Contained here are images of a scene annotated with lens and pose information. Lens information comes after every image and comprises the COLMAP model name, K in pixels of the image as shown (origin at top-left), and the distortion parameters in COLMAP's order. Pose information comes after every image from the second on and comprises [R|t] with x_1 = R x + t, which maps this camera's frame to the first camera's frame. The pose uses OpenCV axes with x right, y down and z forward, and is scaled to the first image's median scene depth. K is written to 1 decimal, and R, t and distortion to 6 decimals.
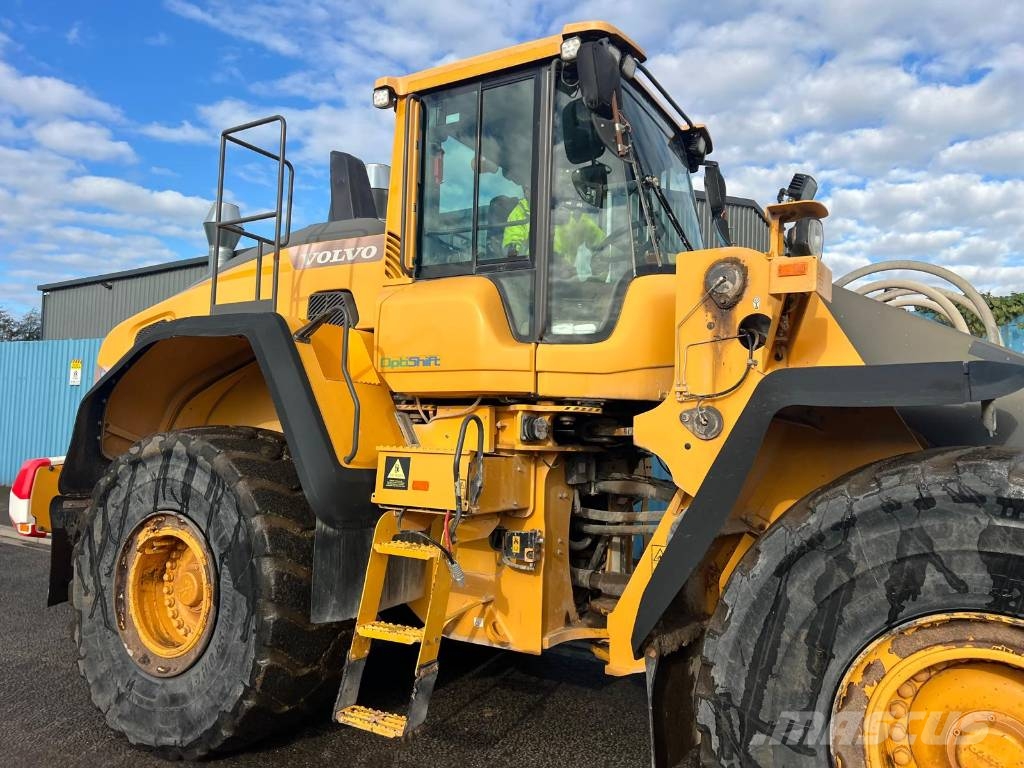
lens RADIAL K [[752.5, 0, 522.0], [0, 752.5, 379.8], [0, 0, 1]] dist [0.051004, -0.052161]
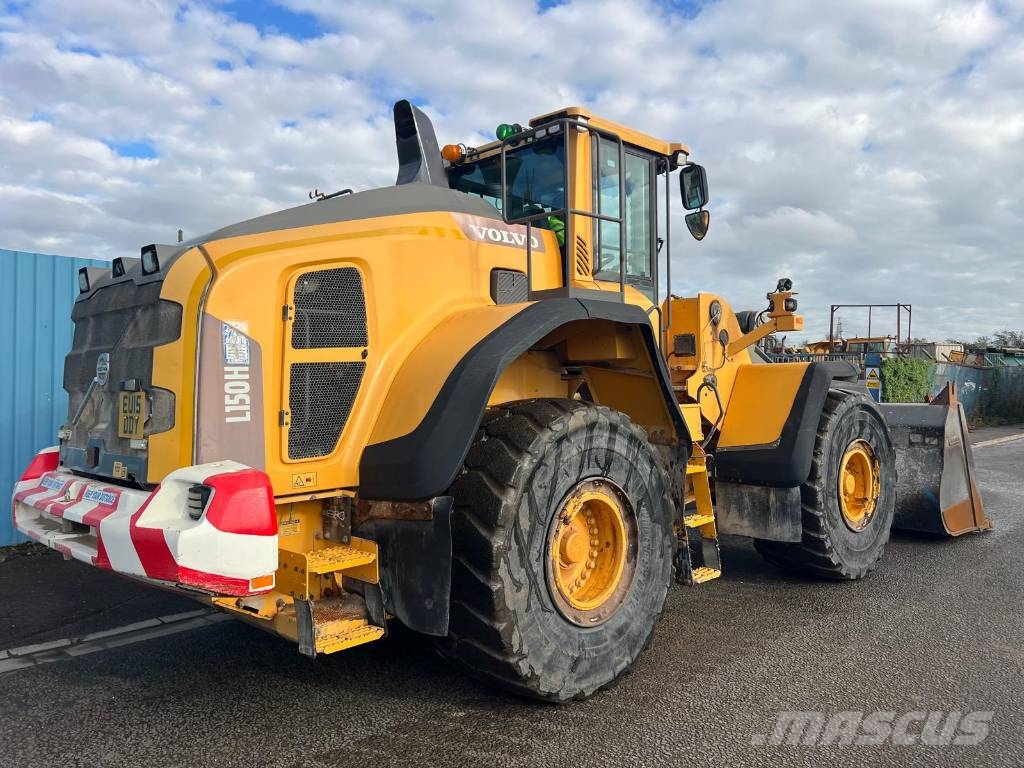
lens RADIAL K [[757.2, 0, 531.1], [0, 757.2, 374.0], [0, 0, 1]] dist [0.039422, -0.040318]
pose [[0.241775, -0.019820, 0.970130, -1.571069], [-0.049588, 0.998233, 0.032753, -0.007911], [-0.969064, -0.056025, 0.240365, 0.847366]]
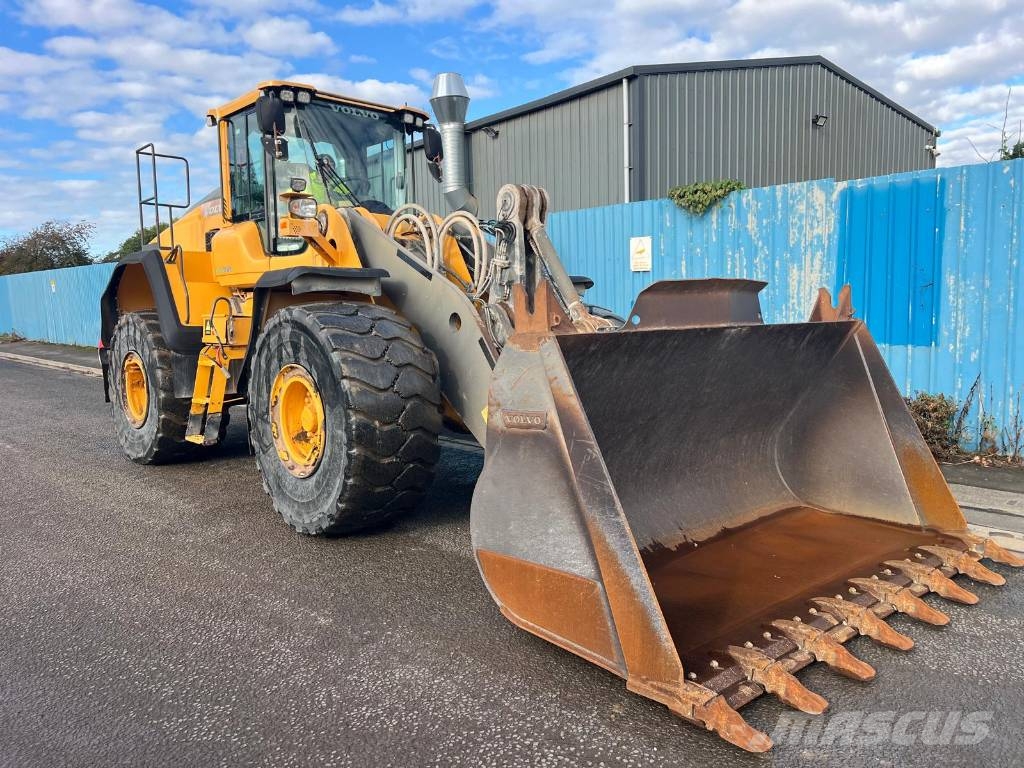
lens RADIAL K [[757.2, 0, 518.9], [0, 757.2, 383.6], [0, 0, 1]] dist [0.039422, -0.040318]
pose [[0.962973, -0.021422, -0.268745, 1.106992], [0.066210, 0.985101, 0.158720, 0.002647], [0.261341, -0.170637, 0.950044, -0.705143]]
